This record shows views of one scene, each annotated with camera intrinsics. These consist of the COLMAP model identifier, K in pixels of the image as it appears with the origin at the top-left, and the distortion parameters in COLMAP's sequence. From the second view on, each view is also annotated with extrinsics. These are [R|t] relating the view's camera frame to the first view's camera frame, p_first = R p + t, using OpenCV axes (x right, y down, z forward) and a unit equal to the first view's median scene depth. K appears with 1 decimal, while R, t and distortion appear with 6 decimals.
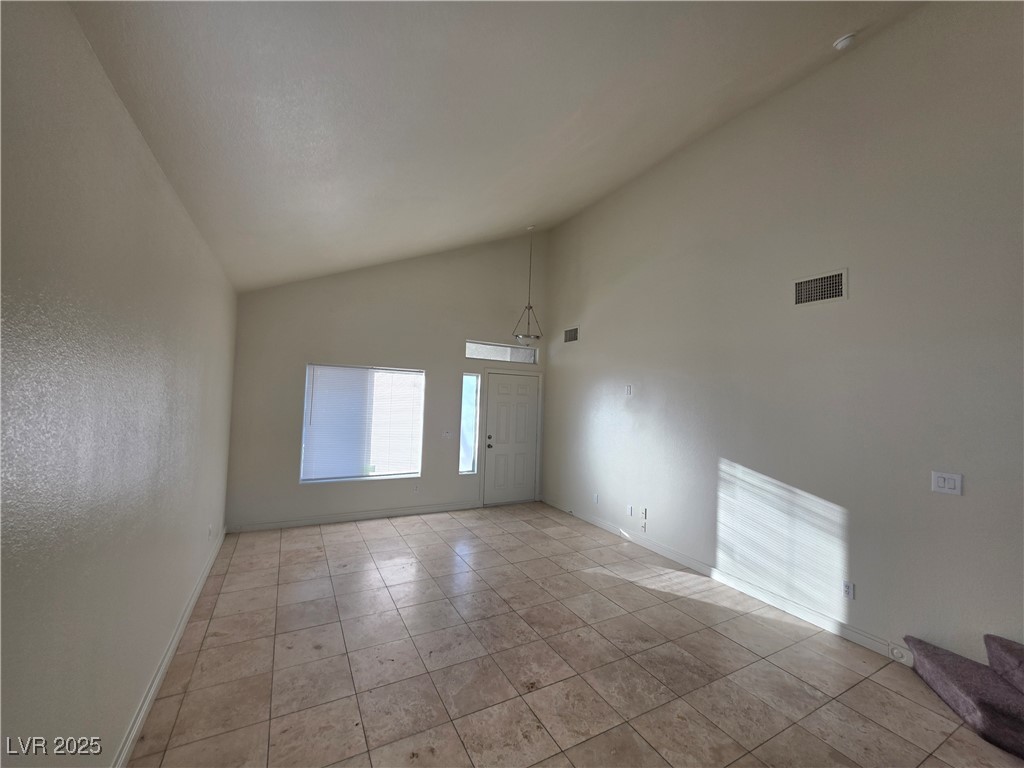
lens RADIAL K [[413.0, 0, 518.6], [0, 413.0, 384.0], [0, 0, 1]] dist [0.002759, 0.000094]
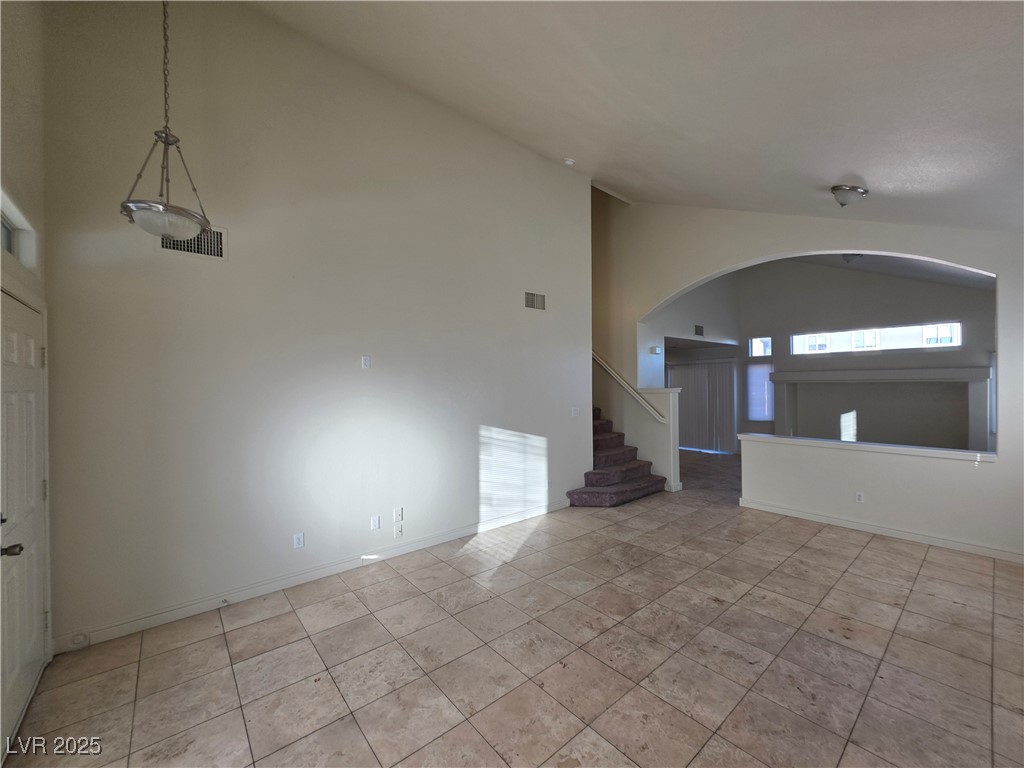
lens RADIAL K [[407.9, 0, 525.5], [0, 407.9, 382.4], [0, 0, 1]] dist [0.001423, 0.000982]
pose [[-0.203137, -0.029535, 0.978705, -0.674998], [-0.030050, 0.999262, 0.023919, 0.031708], [-0.978689, -0.024551, -0.203875, 1.183612]]
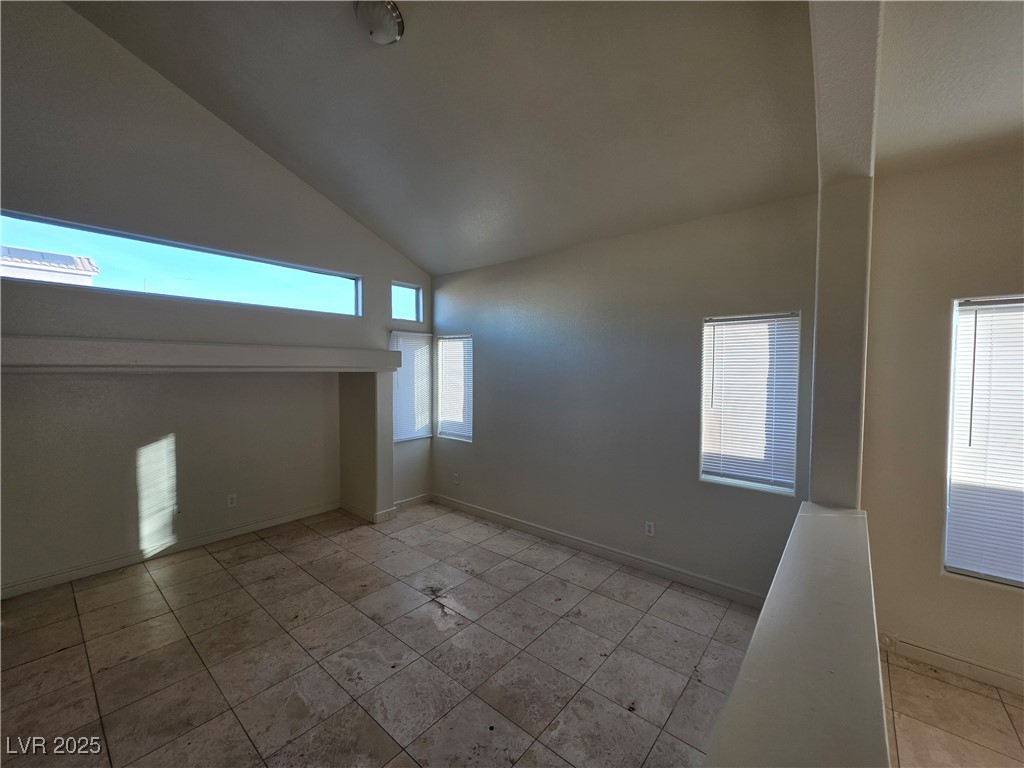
lens RADIAL K [[411.0, 0, 515.0], [0, 411.0, 386.6], [0, 0, 1]] dist [0.001978, -0.000162]
pose [[-0.934019, -0.024001, -0.356417, 0.687391], [-0.025490, 0.999675, -0.000519, 0.047662], [0.356314, 0.008600, -0.934327, 0.208804]]
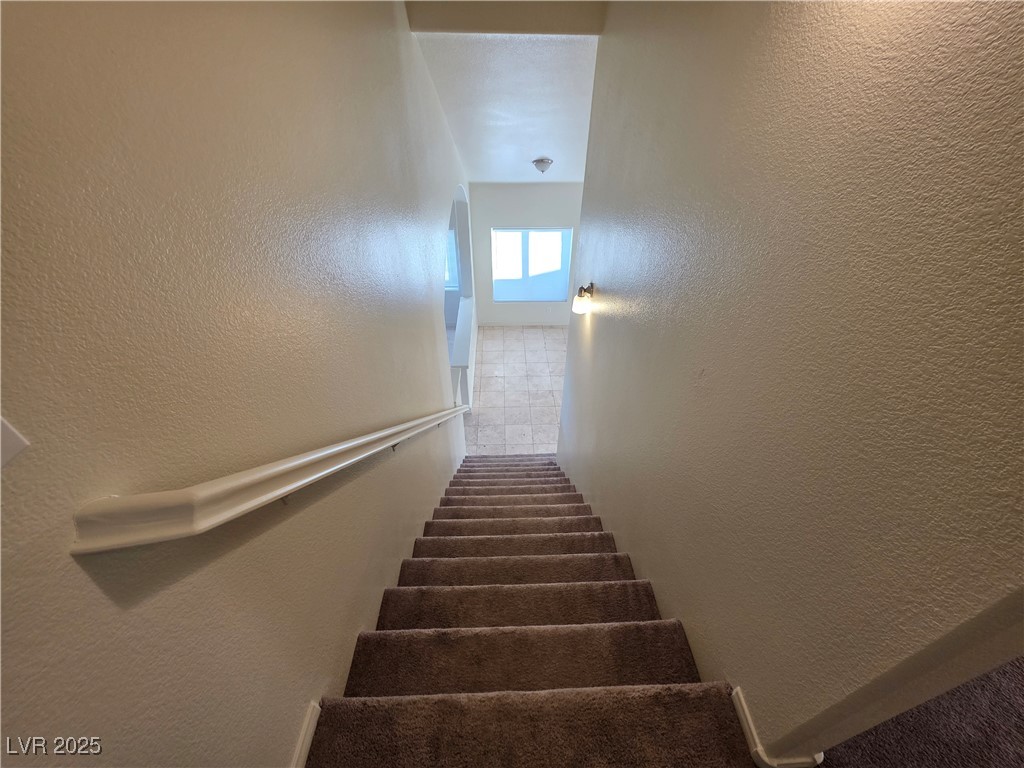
lens RADIAL K [[413.0, 0, 518.6], [0, 413.0, 384.0], [0, 0, 1]] dist [0.002759, 0.000094]
pose [[-0.457129, 0.515816, -0.724546, 1.668218], [0.000458, 0.814782, 0.579767, -0.640654], [0.889400, 0.264697, -0.372697, 0.943847]]
